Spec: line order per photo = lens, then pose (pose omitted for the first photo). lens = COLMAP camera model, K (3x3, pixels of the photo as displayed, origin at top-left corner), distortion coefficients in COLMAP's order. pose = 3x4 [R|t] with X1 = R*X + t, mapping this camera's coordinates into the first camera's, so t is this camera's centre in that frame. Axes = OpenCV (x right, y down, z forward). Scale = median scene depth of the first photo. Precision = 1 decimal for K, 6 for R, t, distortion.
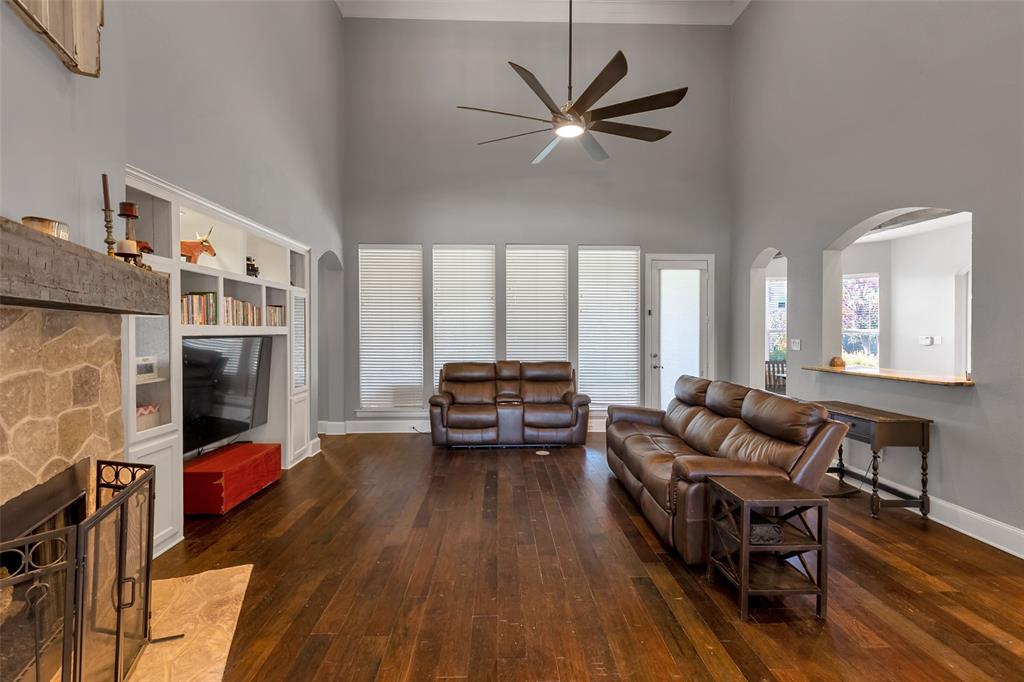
lens RADIAL K [[464.6, 0, 512.3], [0, 464.6, 338.3], [0, 0, 1]] dist [0.002628, -0.000097]
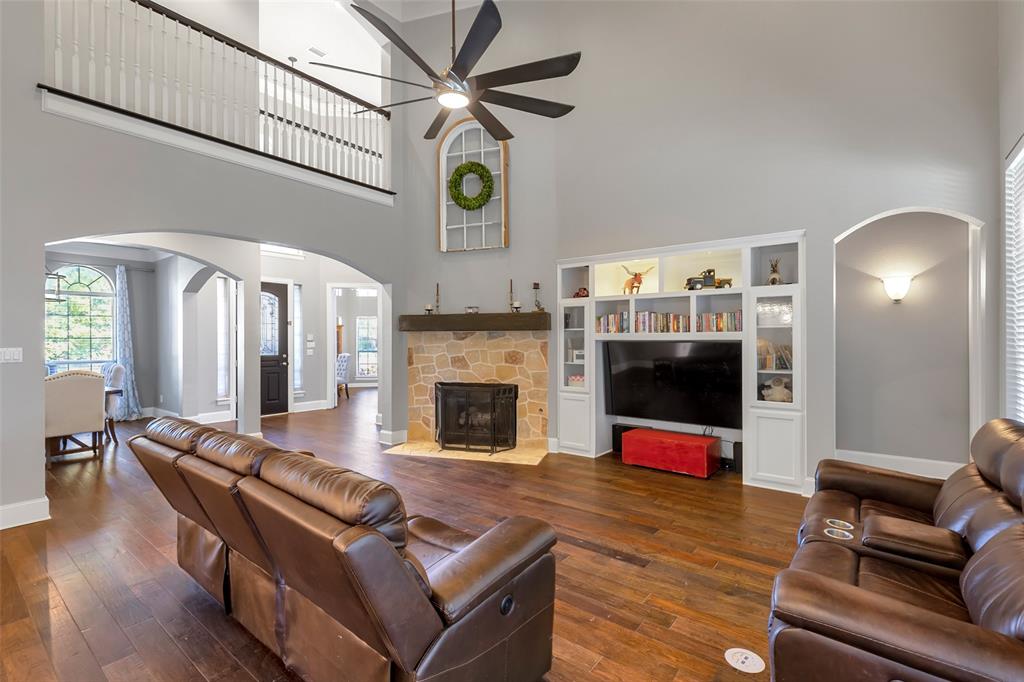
lens RADIAL K [[464.6, 0, 512.3], [0, 464.6, 338.3], [0, 0, 1]] dist [0.002628, -0.000097]
pose [[-0.641100, 0.000484, -0.767457, 0.538142], [-0.008488, 0.999934, 0.007722, -0.014727], [0.767410, 0.011465, -0.641054, 1.244254]]
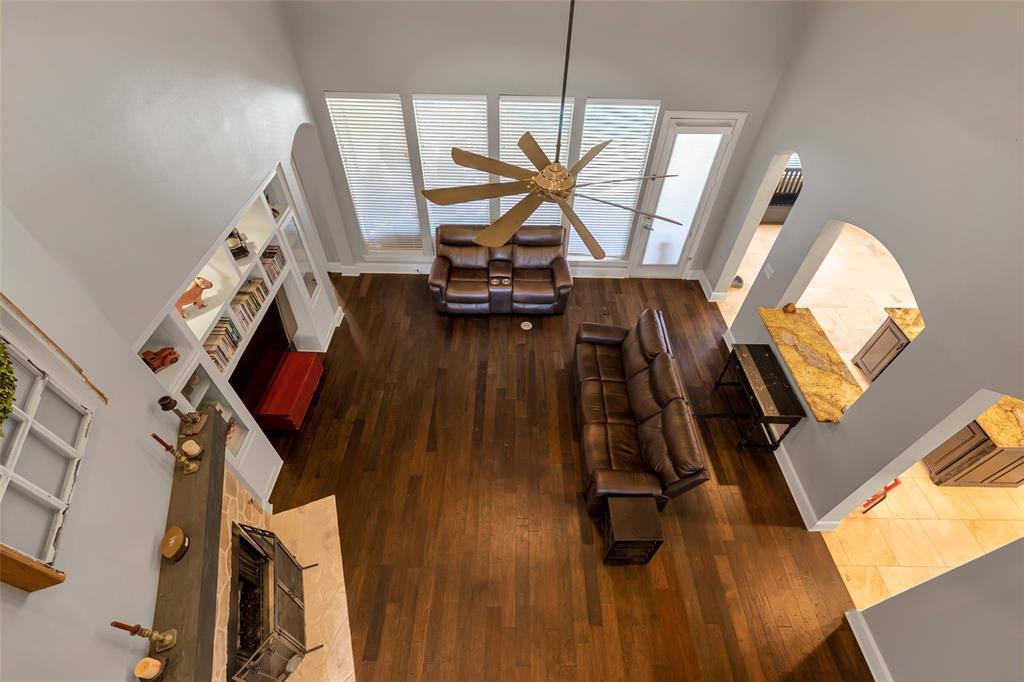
lens RADIAL K [[459.2, 0, 514.3], [0, 459.2, 336.6], [0, 0, 1]] dist [0.002296, -0.000032]
pose [[0.999076, 0.042062, -0.008791, 0.051850], [-0.023224, 0.700679, 0.713098, -0.668887], [0.036154, -0.712236, 0.701009, 0.156033]]
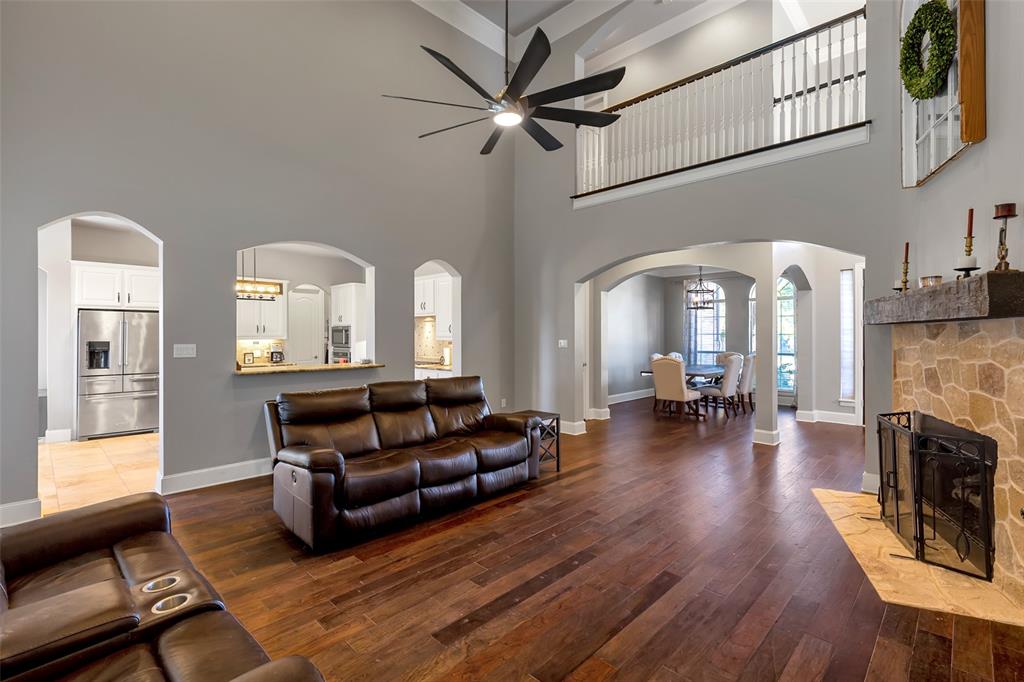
lens RADIAL K [[459.2, 0, 514.3], [0, 459.2, 336.6], [0, 0, 1]] dist [0.002296, -0.000032]
pose [[-0.695495, -0.002395, 0.718527, -0.414400], [0.009042, 0.999886, 0.012086, -0.016592], [-0.718474, 0.014902, -0.695394, 1.246972]]
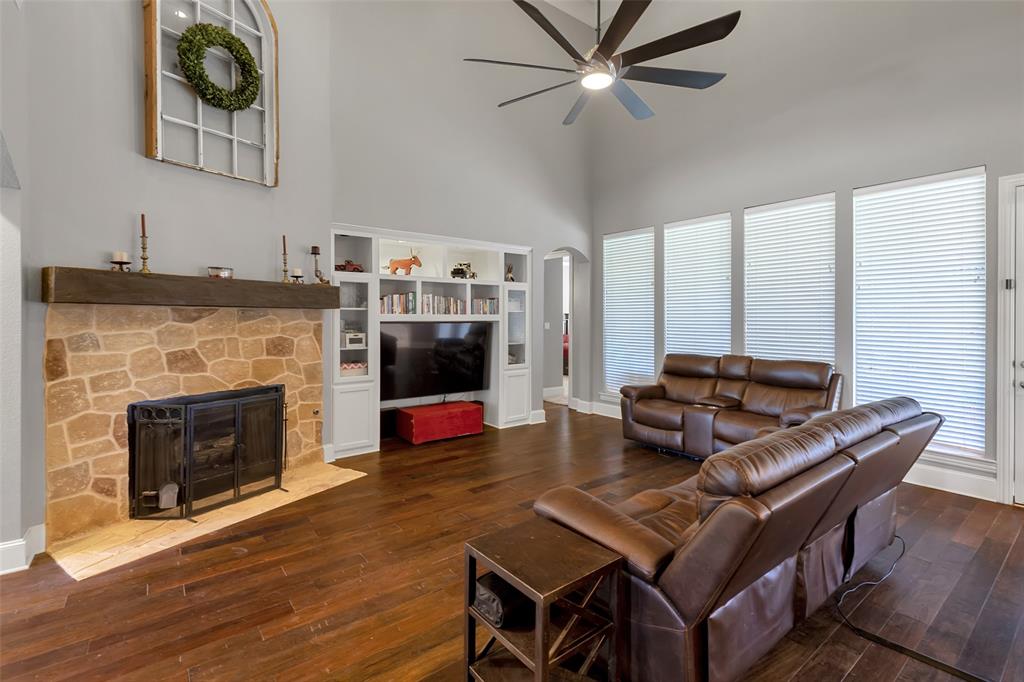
lens RADIAL K [[465.1, 0, 514.9], [0, 465.1, 323.4], [0, 0, 1]] dist [0.004990, -0.000276]
pose [[0.589046, 0.008950, -0.808050, 0.551057], [-0.012183, 0.999923, 0.002193, -0.004609], [0.808007, 0.008553, 0.589110, 0.295261]]
